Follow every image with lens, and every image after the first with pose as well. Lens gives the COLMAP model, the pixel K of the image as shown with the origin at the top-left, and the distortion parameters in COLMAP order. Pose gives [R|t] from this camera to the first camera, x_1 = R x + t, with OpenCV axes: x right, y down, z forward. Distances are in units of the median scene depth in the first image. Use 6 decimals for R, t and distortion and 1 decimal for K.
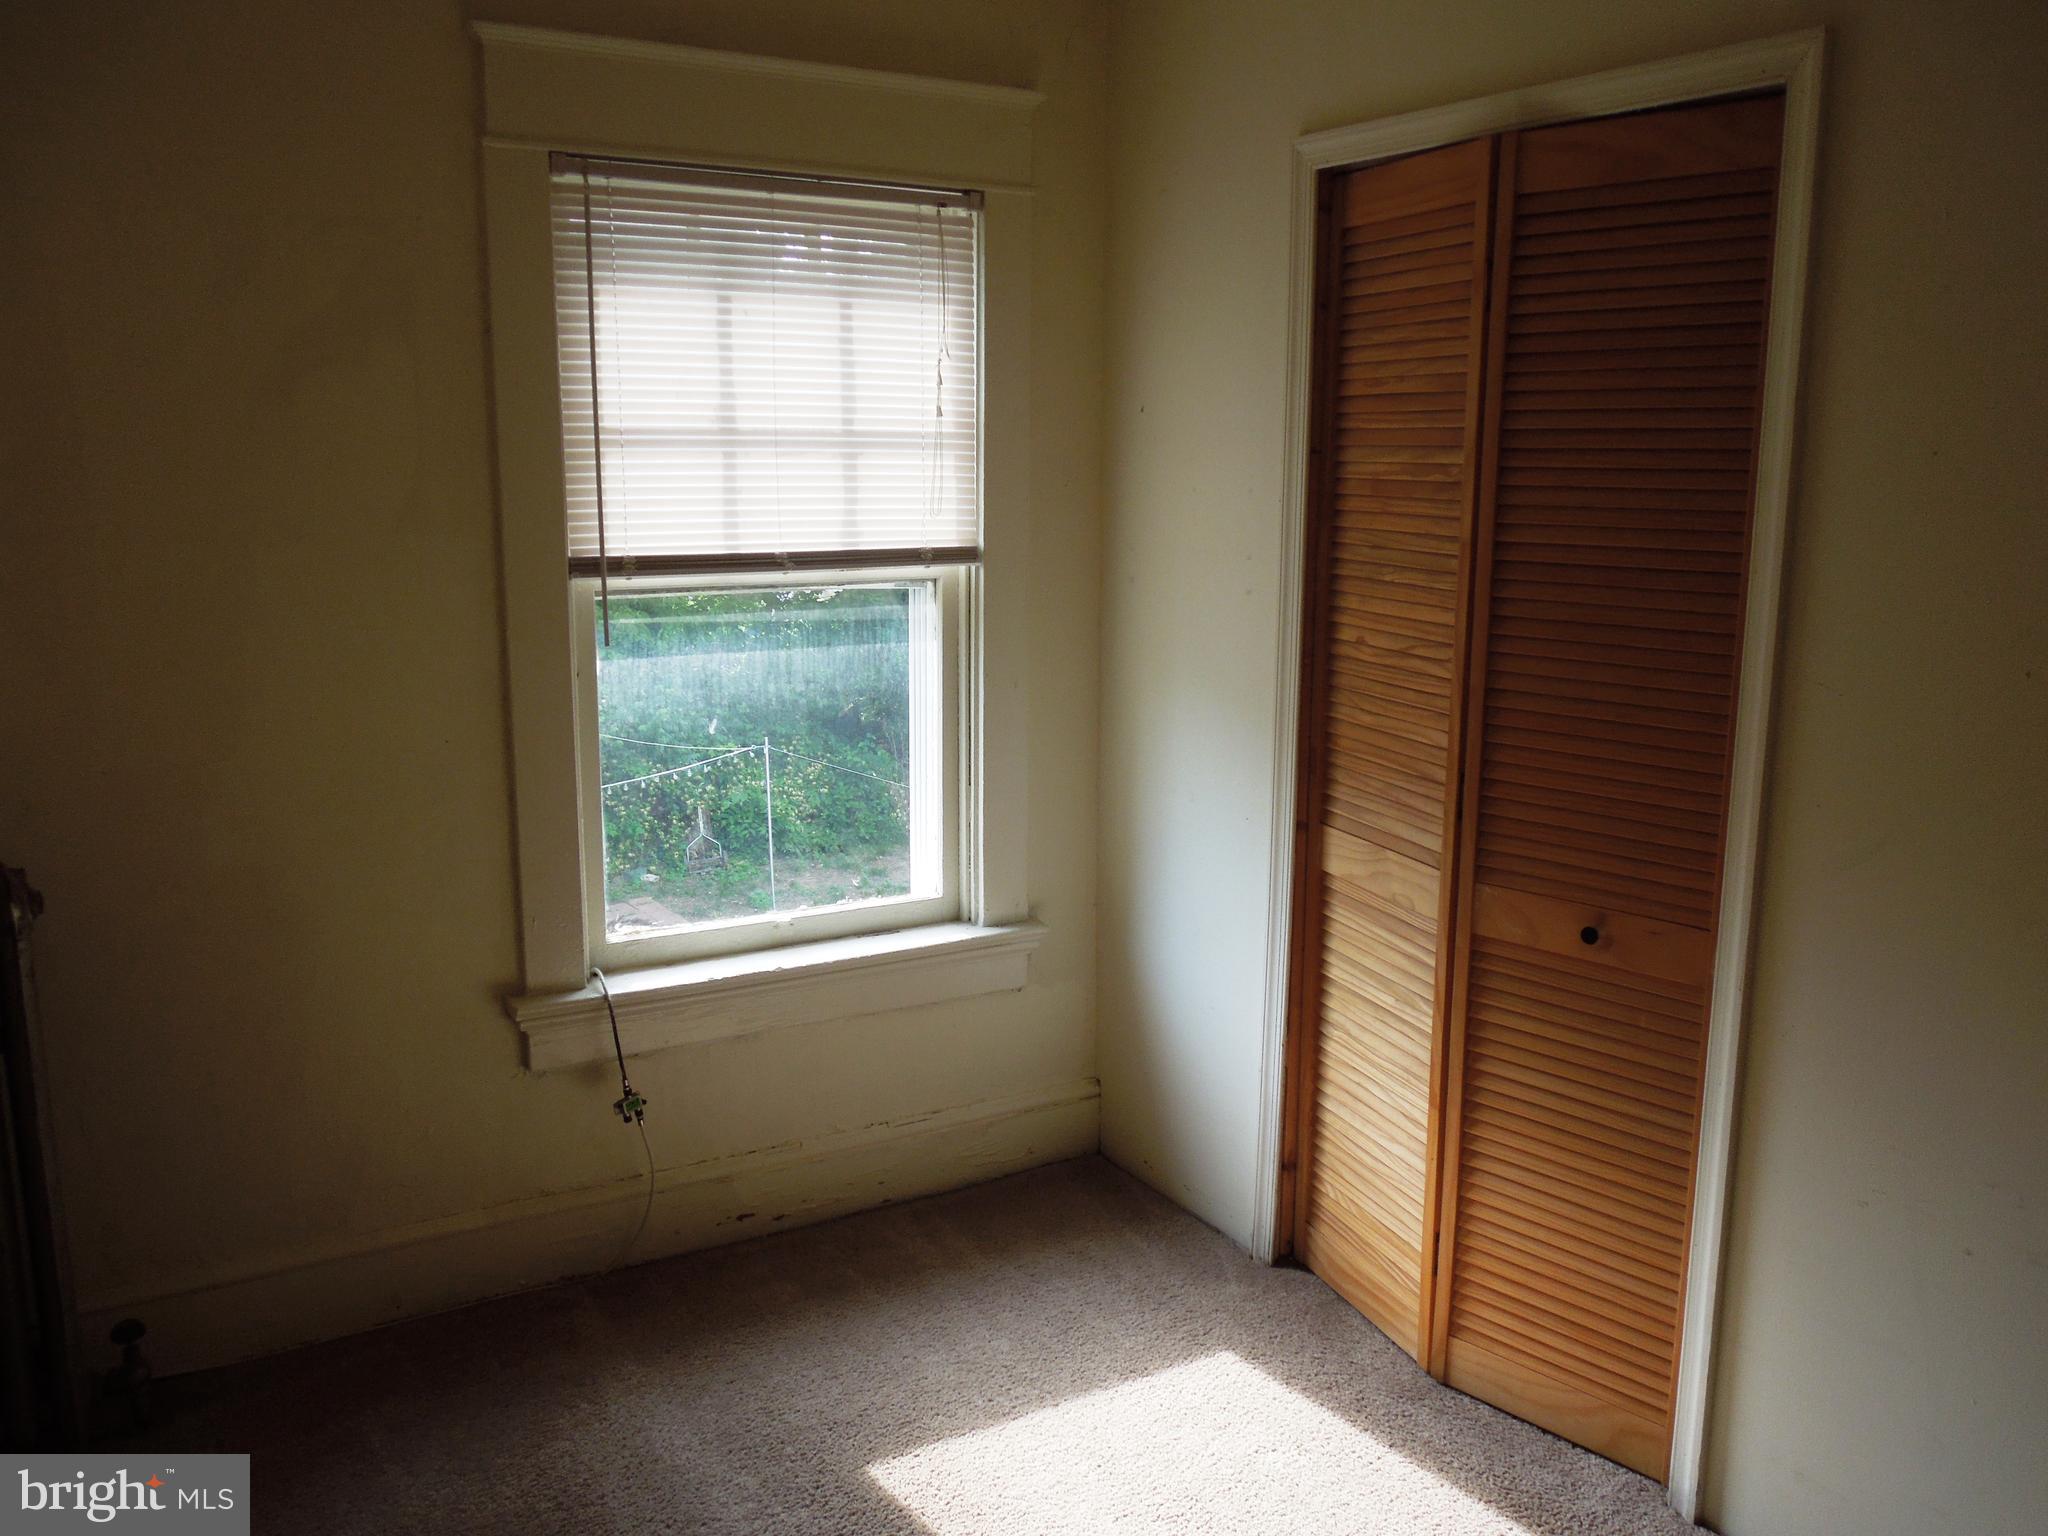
lens RADIAL K [[1729.7, 0, 1024.0], [0, 1729.7, 768.0], [0, 0, 1]] dist [-0.006675, 0.002171]
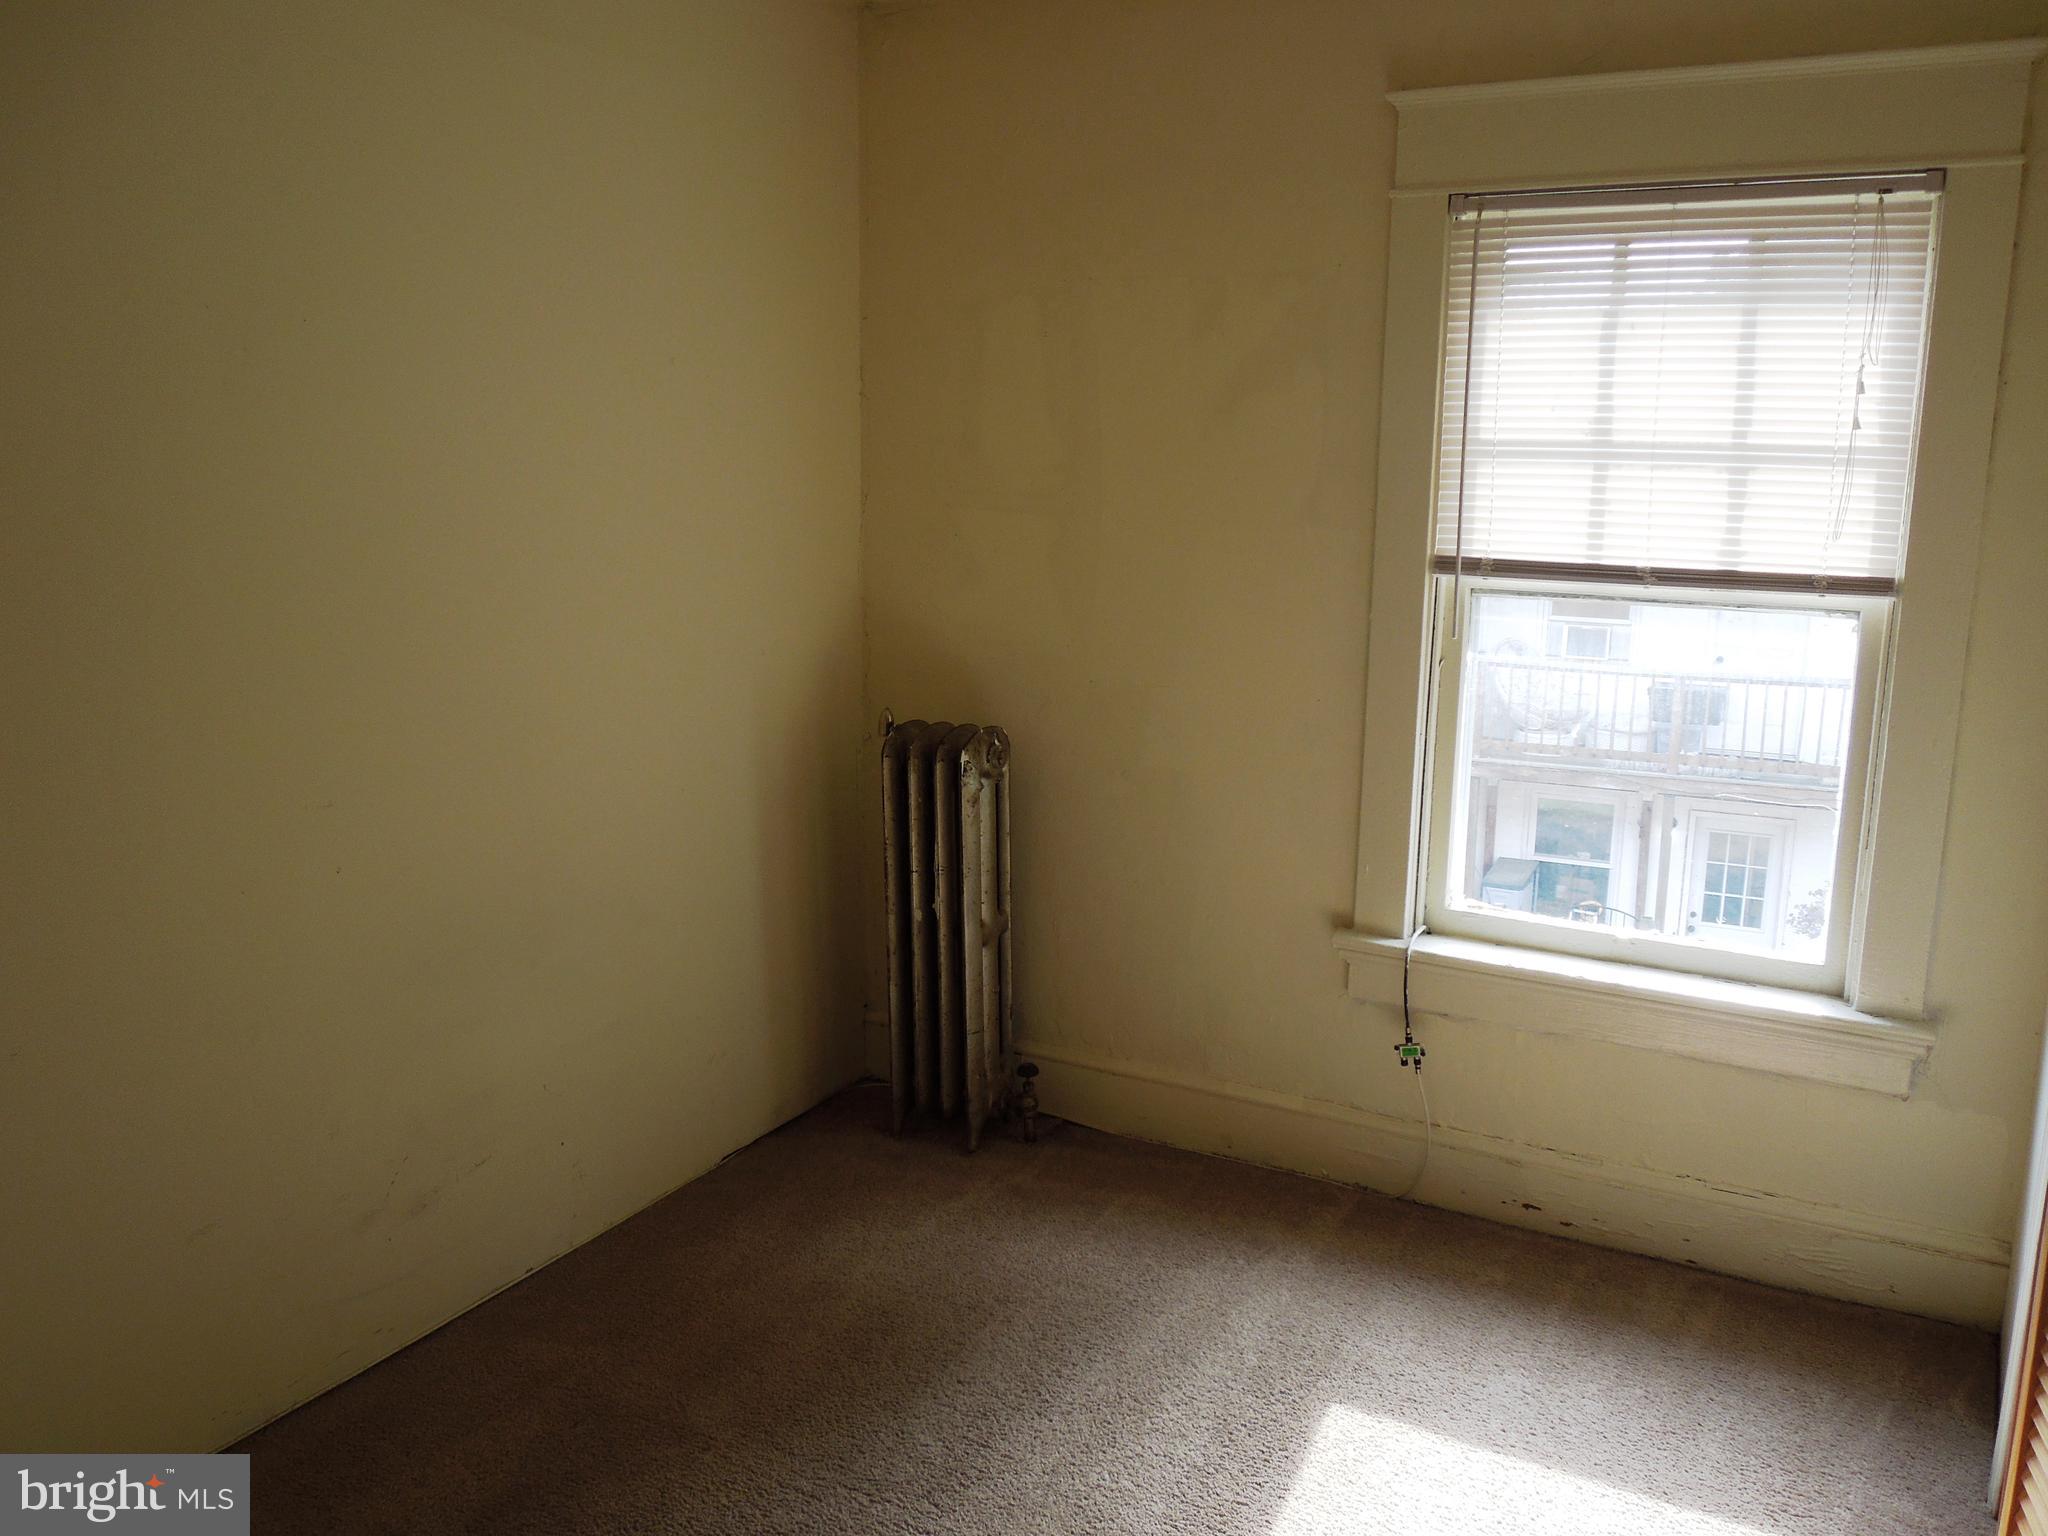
lens RADIAL K [[1729.7, 0, 1024.0], [0, 1729.7, 768.0], [0, 0, 1]] dist [-0.006675, 0.002171]
pose [[0.490151, 0.166868, -0.855515, 0.556145], [-0.170629, 0.980883, 0.093562, -0.043454], [0.854773, 0.100116, 0.509254, 0.204461]]
